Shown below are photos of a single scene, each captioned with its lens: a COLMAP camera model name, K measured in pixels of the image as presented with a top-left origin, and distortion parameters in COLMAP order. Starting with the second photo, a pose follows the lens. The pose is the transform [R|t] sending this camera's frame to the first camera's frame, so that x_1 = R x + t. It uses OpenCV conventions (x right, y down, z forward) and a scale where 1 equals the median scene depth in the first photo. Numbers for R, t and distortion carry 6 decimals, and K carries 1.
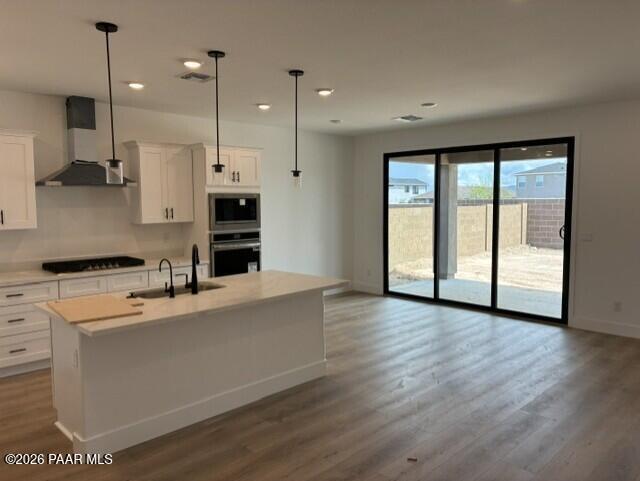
lens RADIAL K [[487.7, 0, 320.0], [0, 487.7, 240.5], [0, 0, 1]] dist [0.131462, -0.300818]
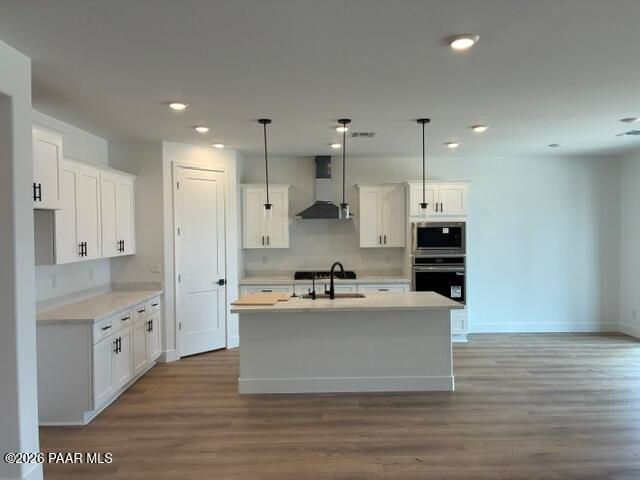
lens RADIAL K [[489.8, 0, 320.0], [0, 489.8, 240.0], [0, 0, 1]] dist [0.034126, -0.048308]
pose [[0.719114, 0.013618, -0.694759, 0.428332], [-0.050615, 0.998179, -0.032823, -0.005207], [0.693047, 0.058769, 0.718493, 0.005260]]
